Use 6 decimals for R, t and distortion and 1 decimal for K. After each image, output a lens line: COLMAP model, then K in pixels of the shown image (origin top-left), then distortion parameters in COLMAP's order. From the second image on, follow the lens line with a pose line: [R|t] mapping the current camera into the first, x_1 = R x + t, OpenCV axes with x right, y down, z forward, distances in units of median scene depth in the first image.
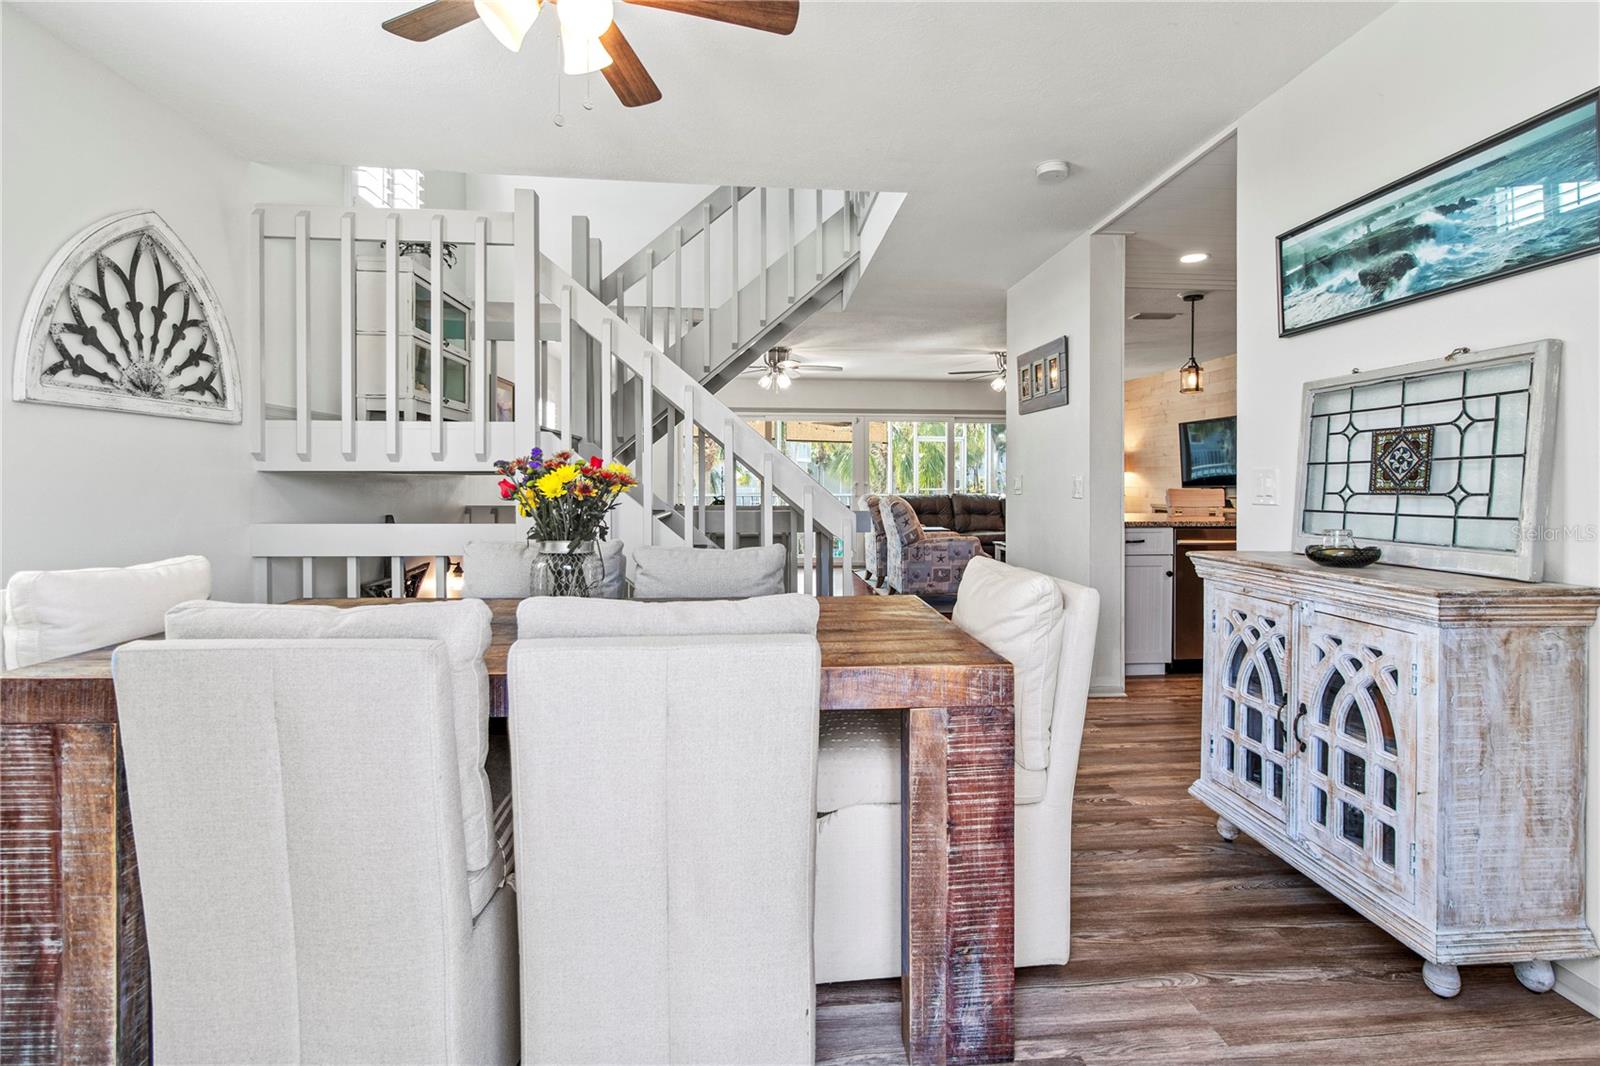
lens RADIAL K [[763.7, 0, 816.0], [0, 763.7, 494.8], [0, 0, 1]] dist [-0.004030, 0.000307]
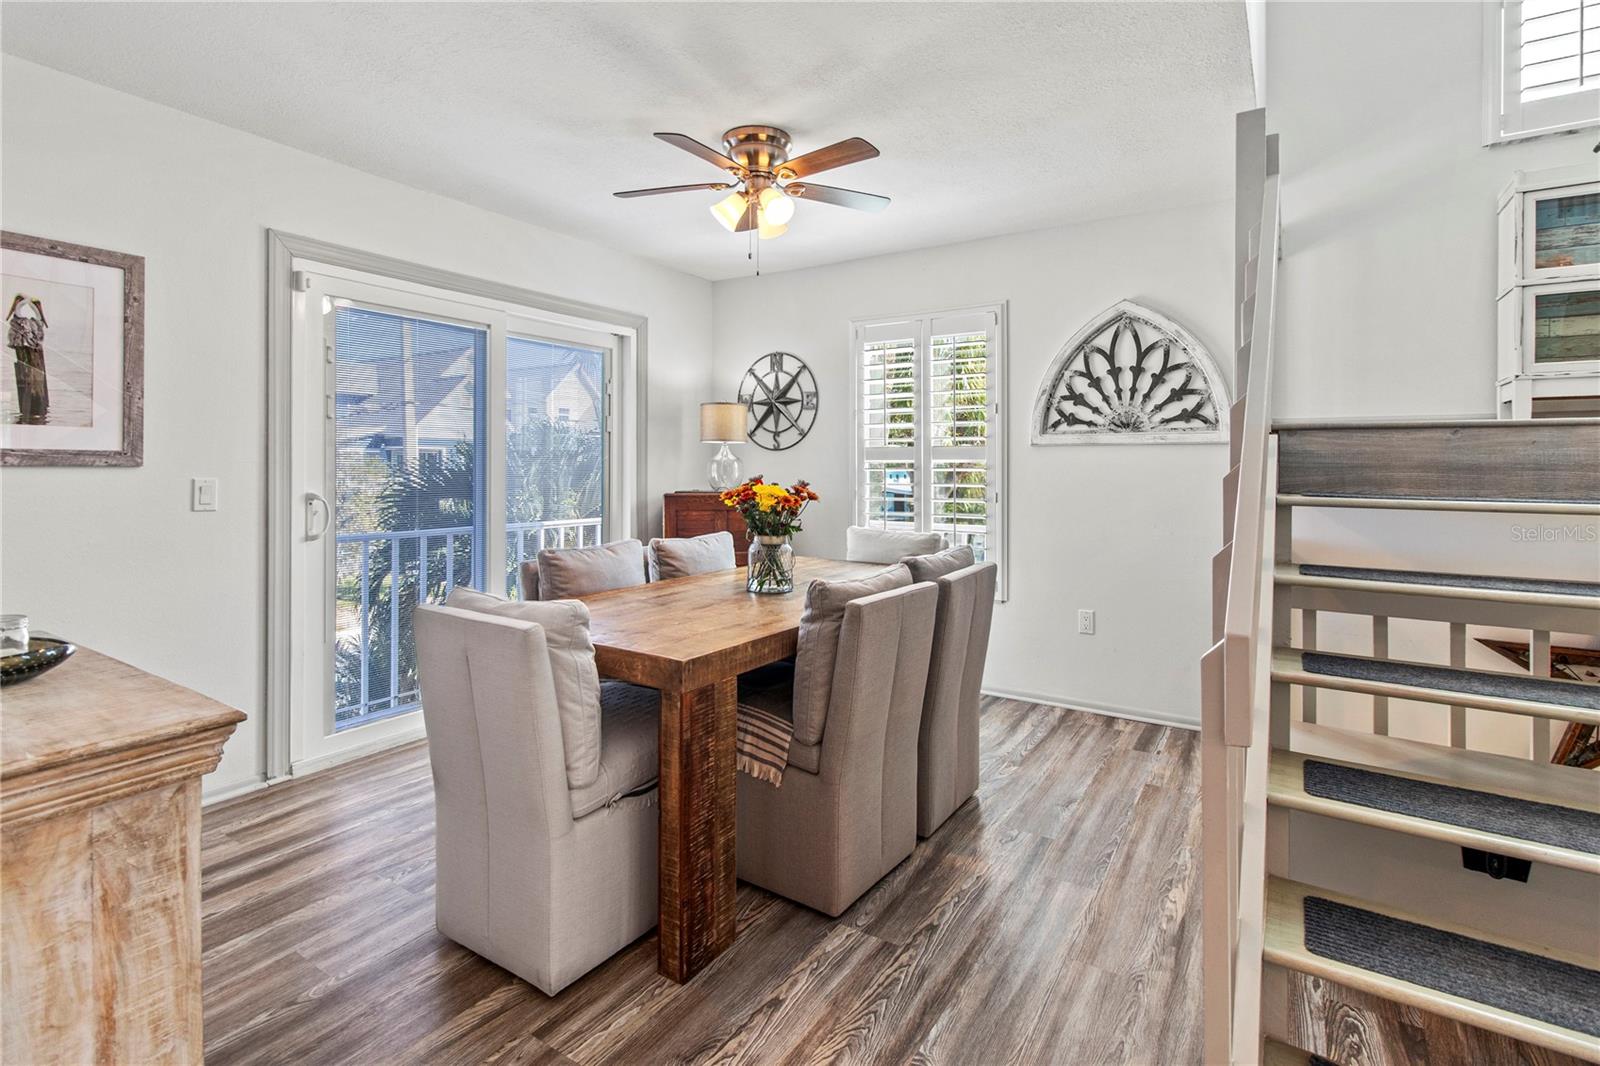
lens RADIAL K [[763.7, 0, 831.3], [0, 763.7, 487.2], [0, 0, 1]] dist [-0.004030, 0.000307]
pose [[-0.601164, 0.017680, -0.798930, 0.590354], [-0.018954, 0.999159, 0.036373, -0.068441], [0.798901, 0.037009, -0.600323, 1.436911]]
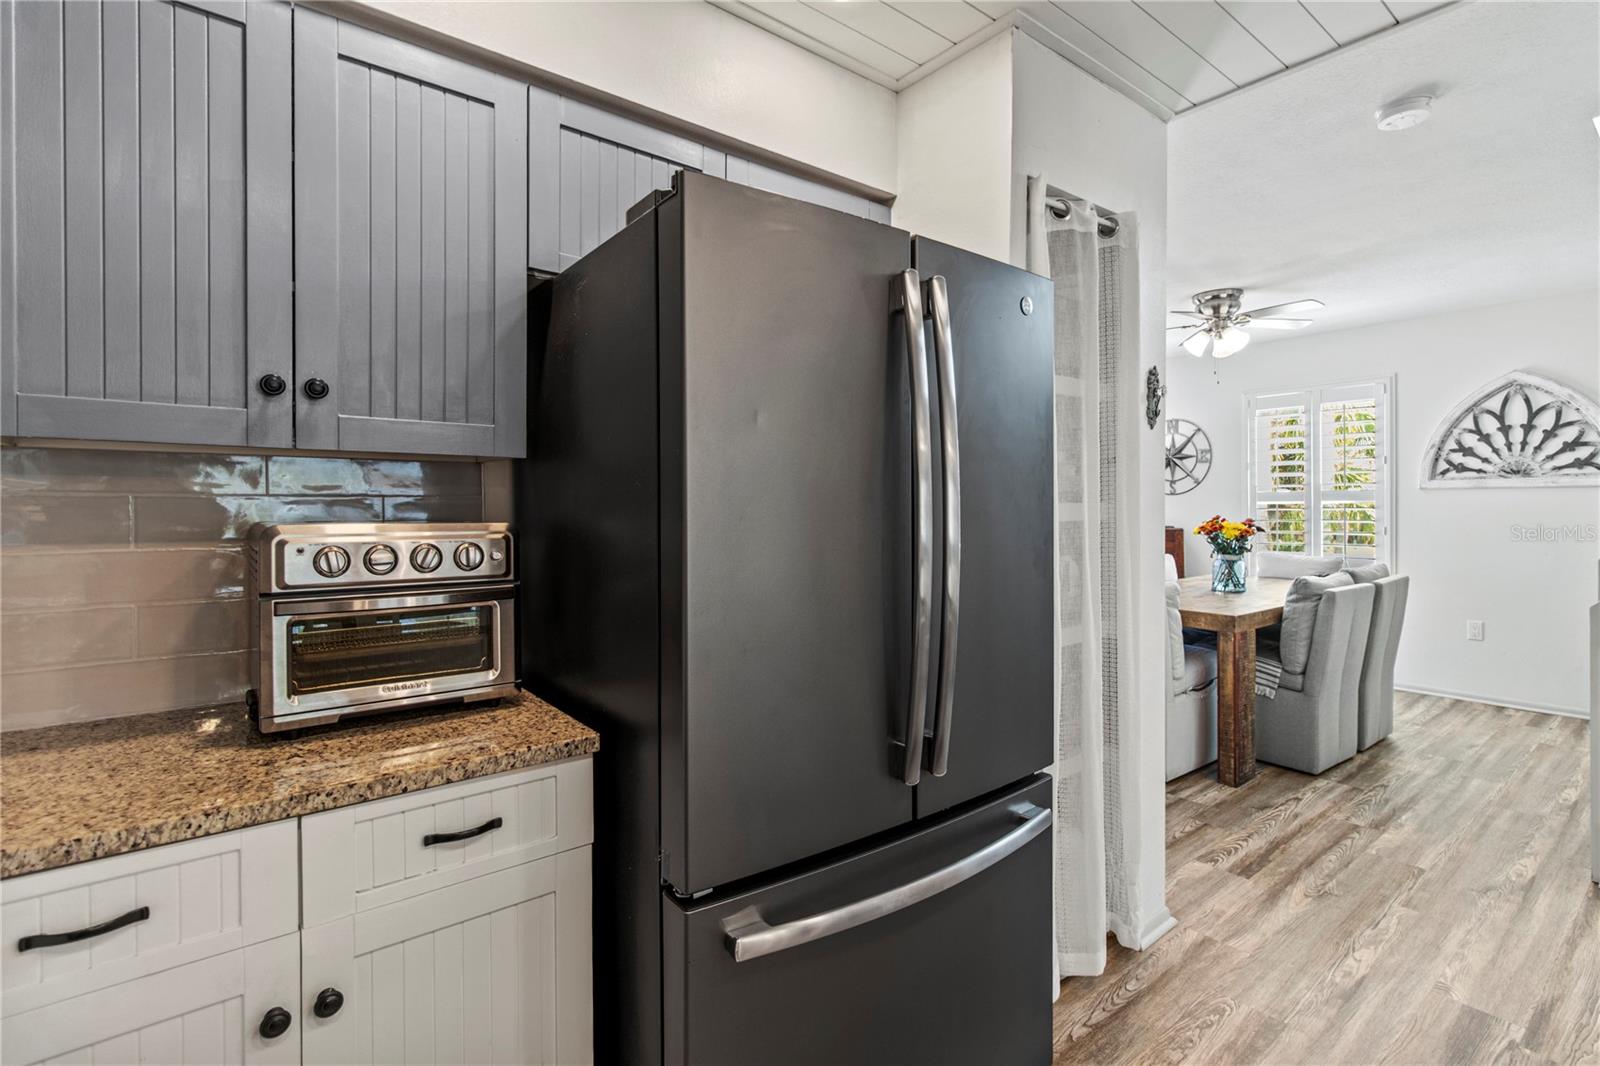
lens RADIAL K [[763.7, 0, 808.5], [0, 763.7, 528.1], [0, 0, 1]] dist [-0.004030, 0.000307]
pose [[-0.841623, 0.023660, -0.539546, 1.445484], [-0.001401, 0.998941, 0.045991, -0.091810], [0.540063, 0.039463, -0.840699, 1.616566]]
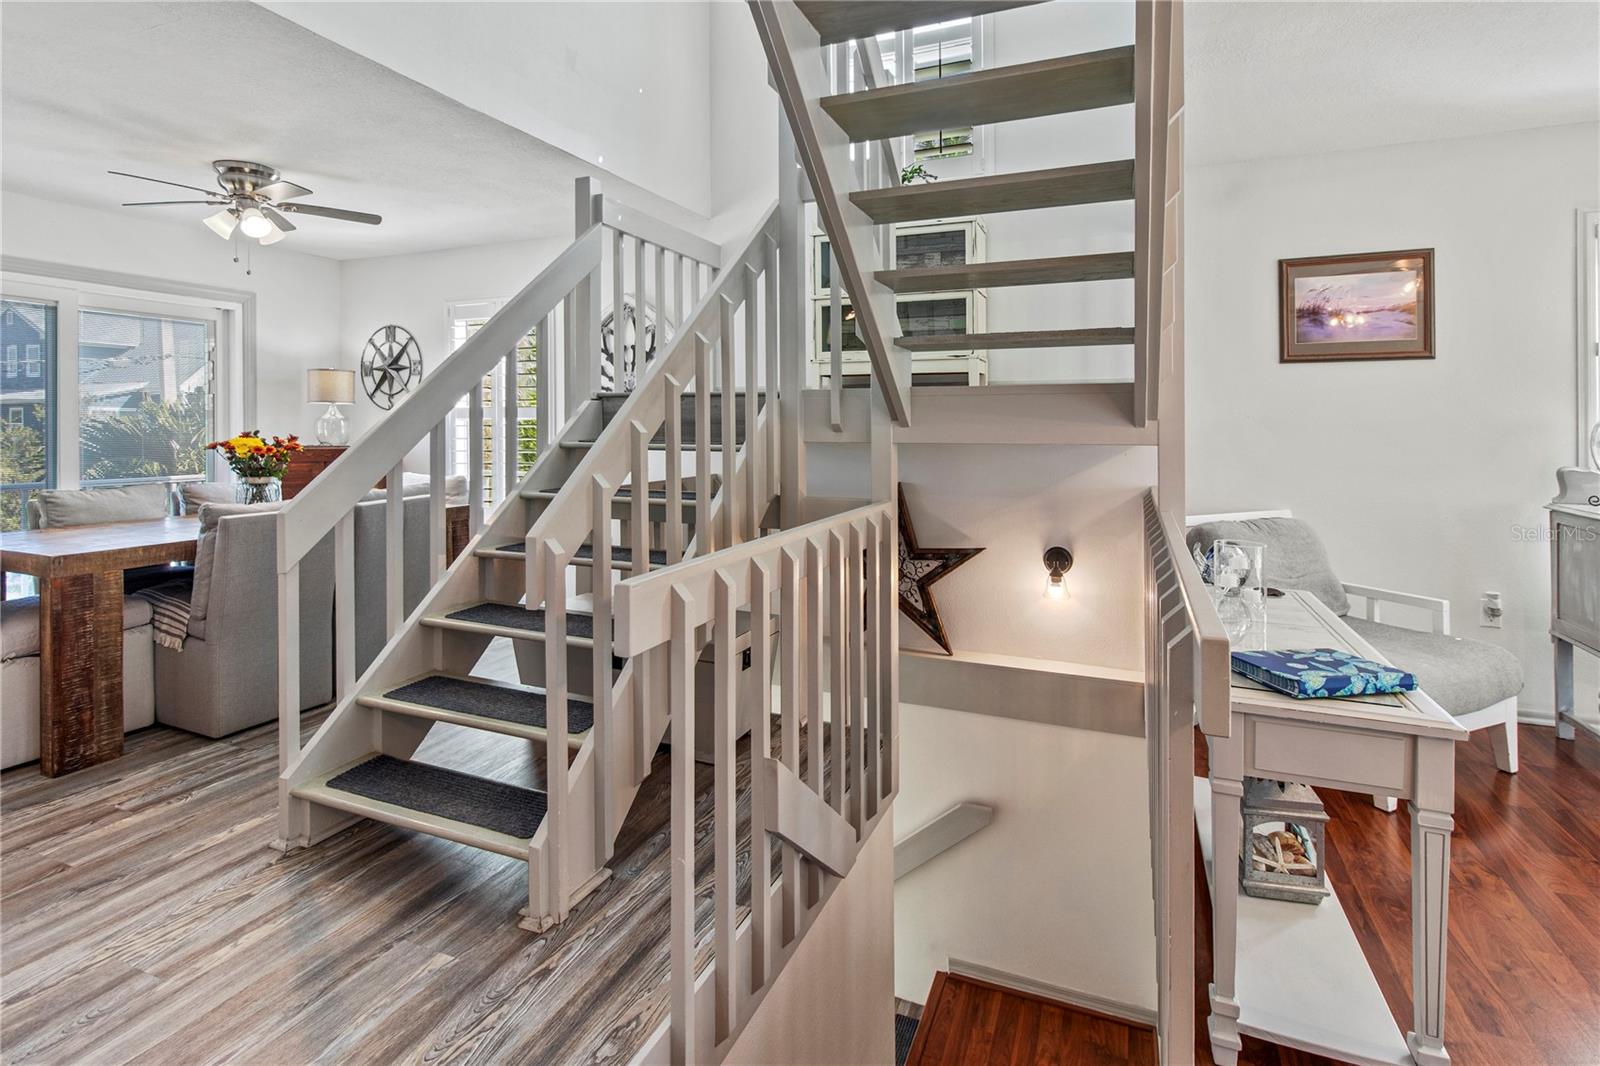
lens RADIAL K [[763.7, 0, 842.8], [0, 763.7, 446.2], [0, 0, 1]] dist [-0.004030, 0.000307]
pose [[-0.444574, 0.025109, -0.895390, 0.552373], [-0.016090, 0.999222, 0.036009, -0.083046], [0.895598, 0.030415, -0.443824, 2.313233]]
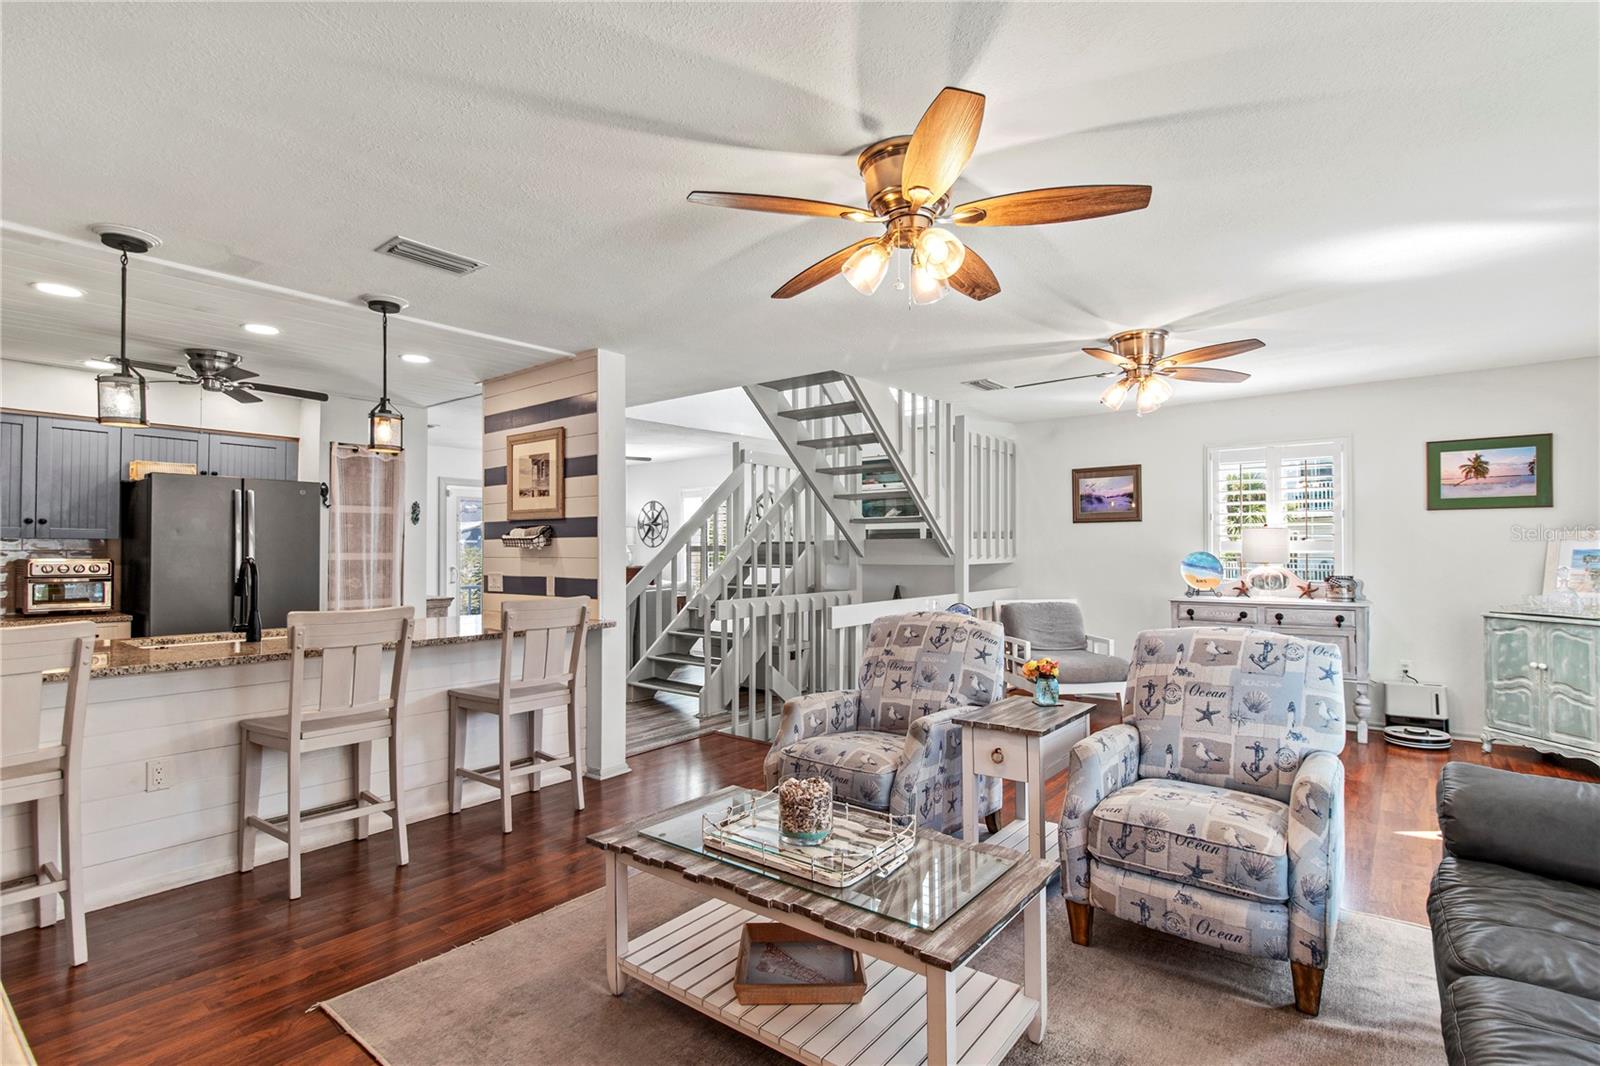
lens RADIAL K [[763.7, 0, 834.3], [0, 763.7, 550.9], [0, 0, 1]] dist [-0.004030, 0.000307]
pose [[-0.677482, 0.004744, -0.735524, 1.501808], [-0.009802, 0.999832, 0.015477, -0.136512], [0.735474, 0.017695, -0.677322, 3.644676]]
